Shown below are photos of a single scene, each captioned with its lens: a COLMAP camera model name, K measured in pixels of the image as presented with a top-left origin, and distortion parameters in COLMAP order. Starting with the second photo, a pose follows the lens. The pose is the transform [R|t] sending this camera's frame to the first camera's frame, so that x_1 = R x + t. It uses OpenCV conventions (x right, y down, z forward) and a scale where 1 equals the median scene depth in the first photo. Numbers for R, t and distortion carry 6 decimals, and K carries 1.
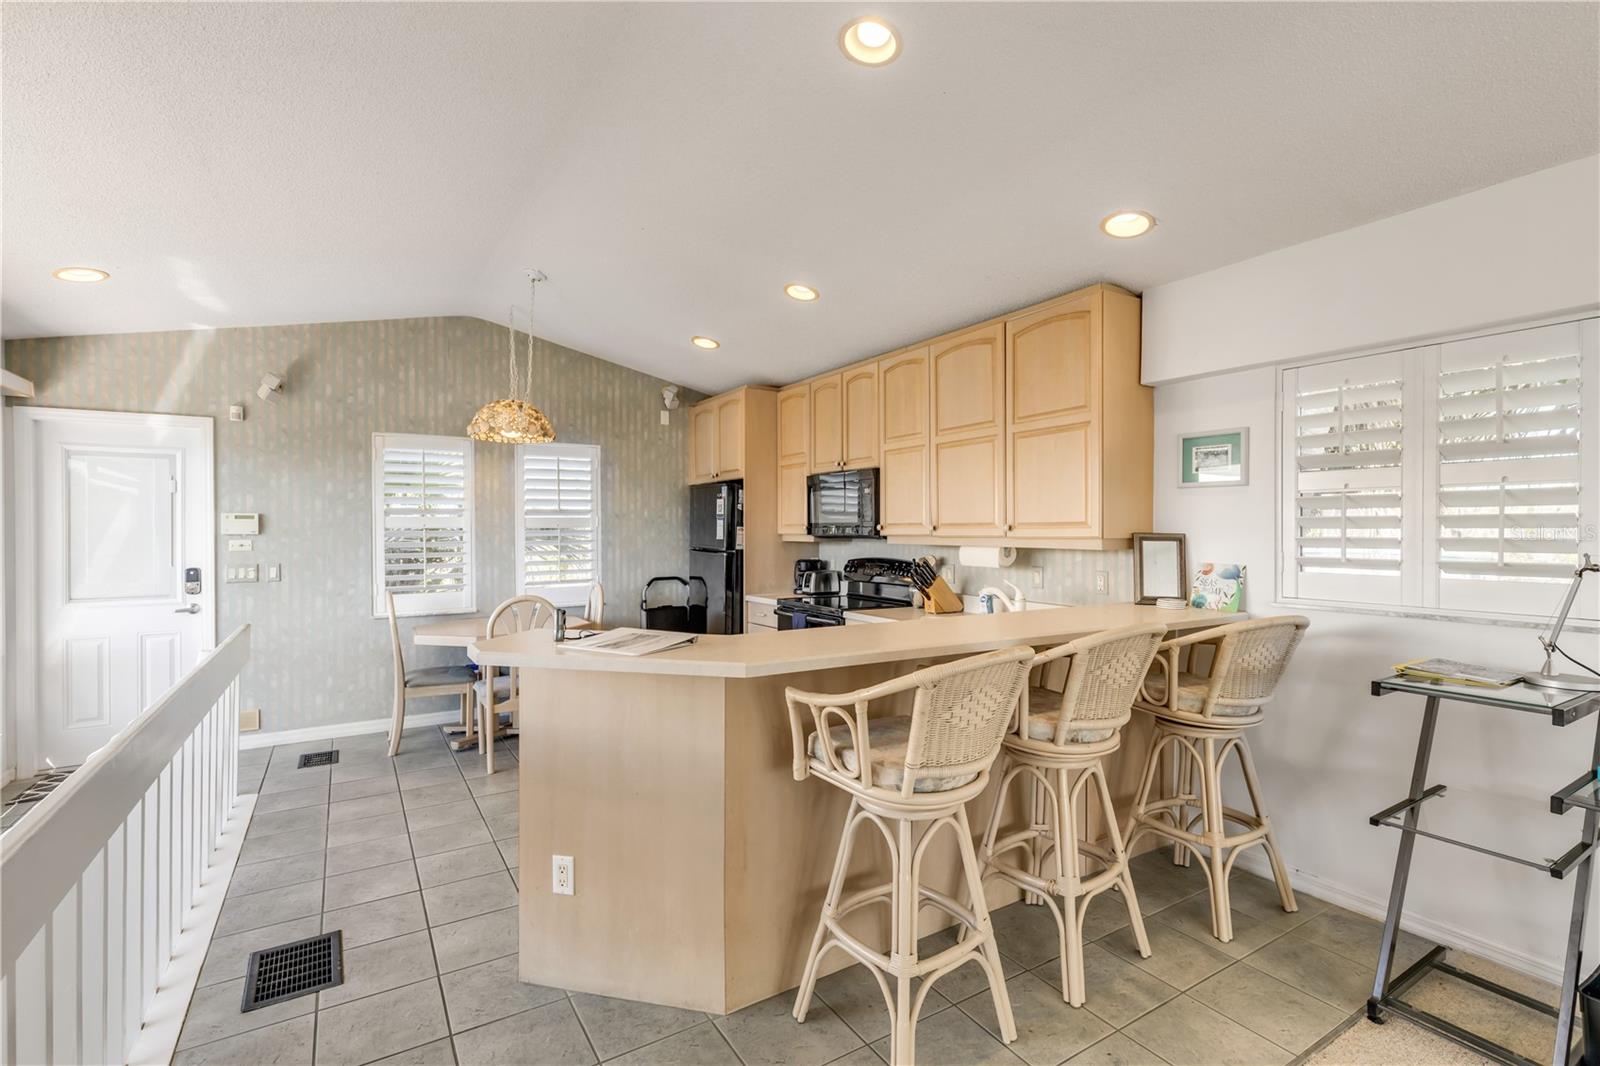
lens RADIAL K [[729.9, 0, 806.8], [0, 729.9, 537.4], [0, 0, 1]] dist [-0.001448, -0.000468]
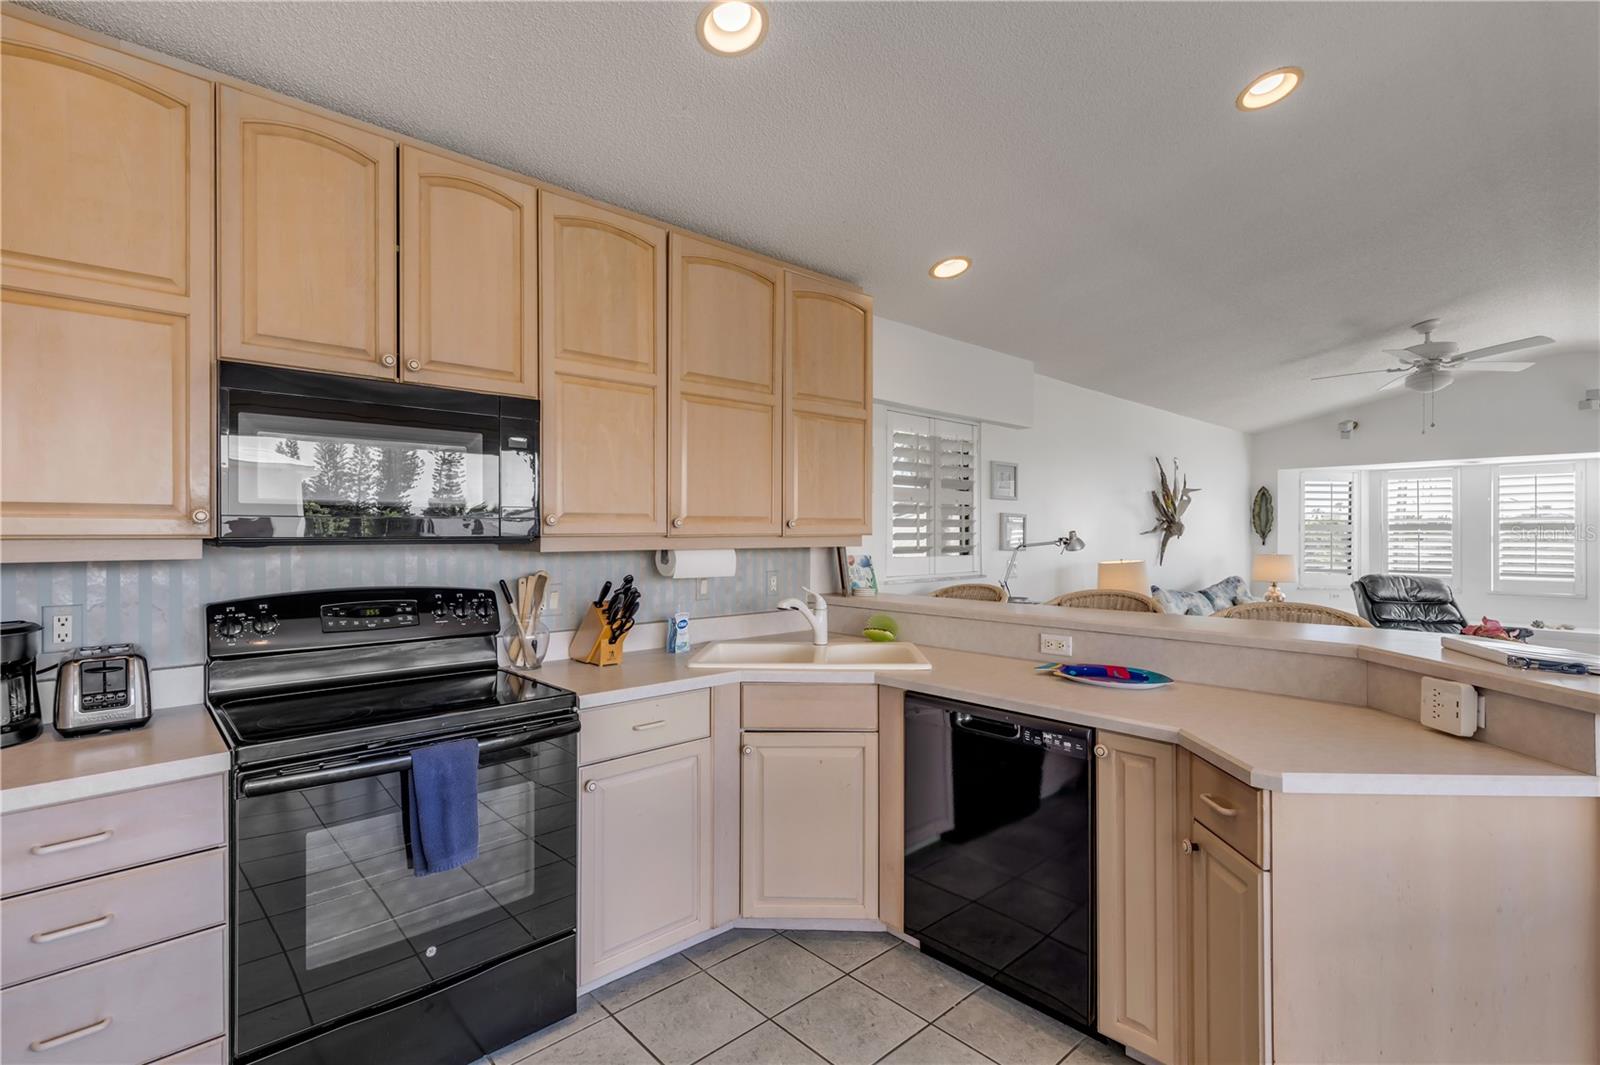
lens RADIAL K [[729.9, 0, 791.2], [0, 729.9, 532.5], [0, 0, 1]] dist [-0.001448, -0.000468]
pose [[-0.170428, -0.008921, 0.985330, -0.519116], [0.000121, 0.999959, 0.009075, -0.011092], [-0.985370, 0.001666, -0.170420, 1.110661]]
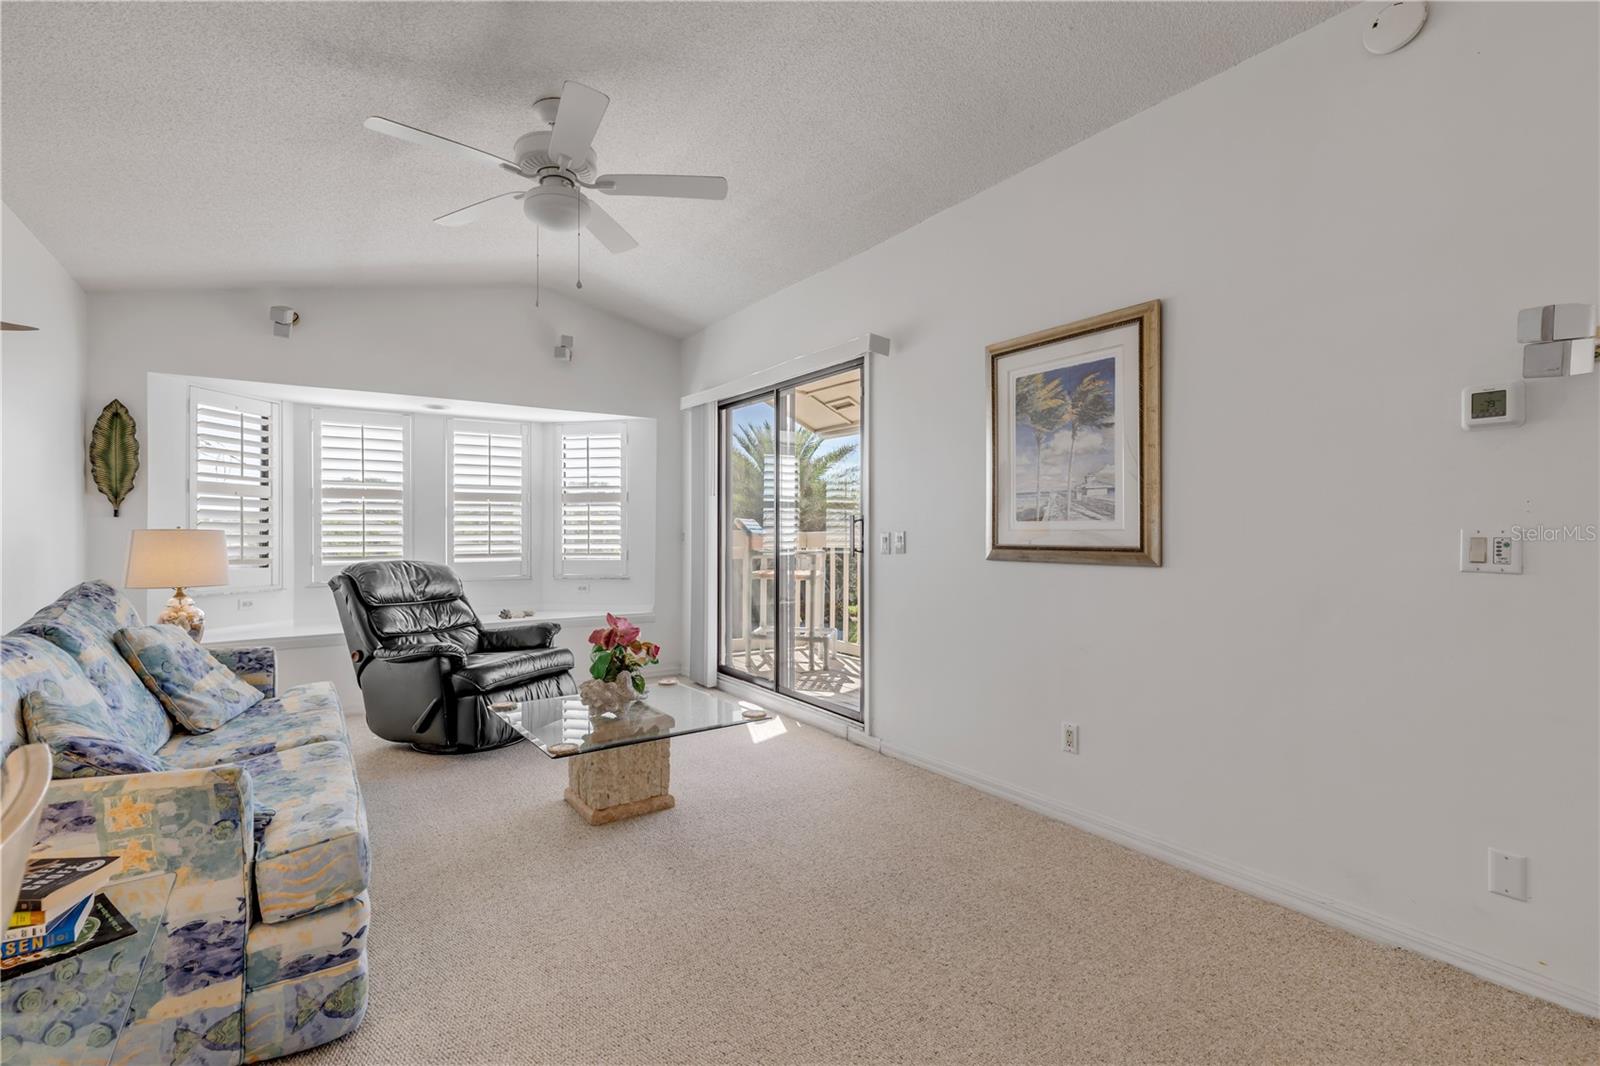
lens RADIAL K [[729.9, 0, 804.1], [0, 729.9, 538.8], [0, 0, 1]] dist [-0.001448, -0.000468]
pose [[-0.999133, -0.009152, -0.040602, 0.392820], [-0.009602, 0.999895, 0.010895, 0.057355], [0.040498, 0.011275, -0.999116, 0.488566]]
